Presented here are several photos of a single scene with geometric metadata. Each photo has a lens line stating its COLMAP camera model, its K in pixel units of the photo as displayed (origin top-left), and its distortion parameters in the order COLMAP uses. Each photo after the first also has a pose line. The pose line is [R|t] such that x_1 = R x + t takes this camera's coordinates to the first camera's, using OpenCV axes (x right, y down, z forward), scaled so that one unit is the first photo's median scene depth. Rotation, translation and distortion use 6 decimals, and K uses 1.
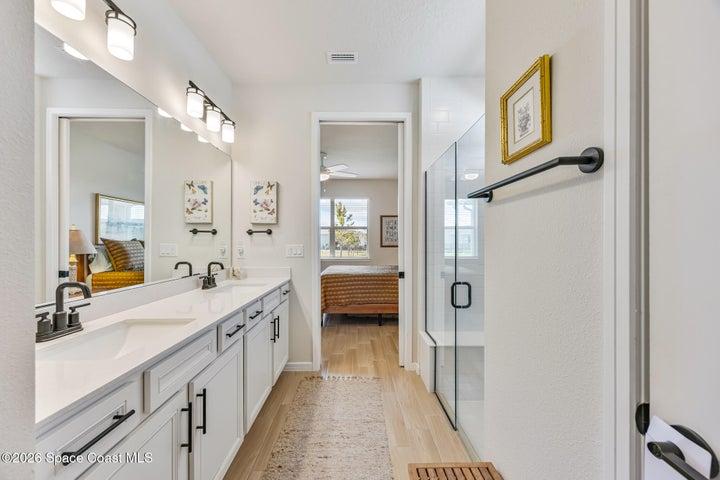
lens RADIAL K [[271.2, 0, 359.3], [0, 271.2, 241.5], [0, 0, 1]] dist [0.002535, 0.000034]
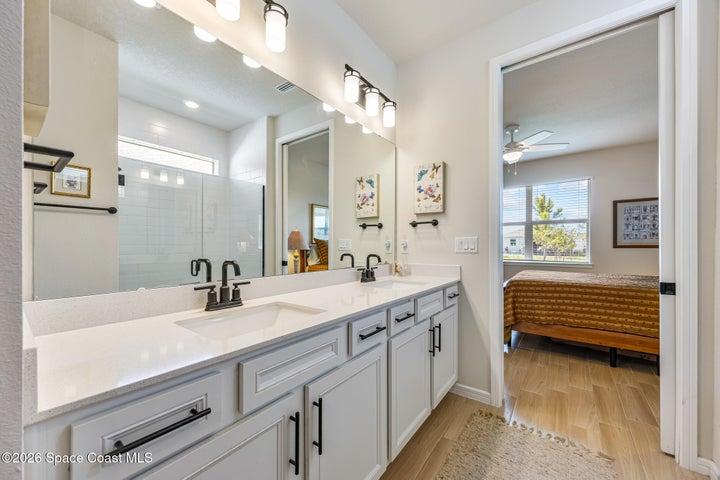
lens RADIAL K [[271.7, 0, 357.0], [0, 271.7, 247.5], [0, 0, 1]] dist [0.003348, 0.000045]
pose [[0.781519, 0.000695, -0.623882, 0.008252], [0.002265, 0.999990, 0.003951, 0.039248], [0.623878, -0.004501, 0.781509, 0.188993]]
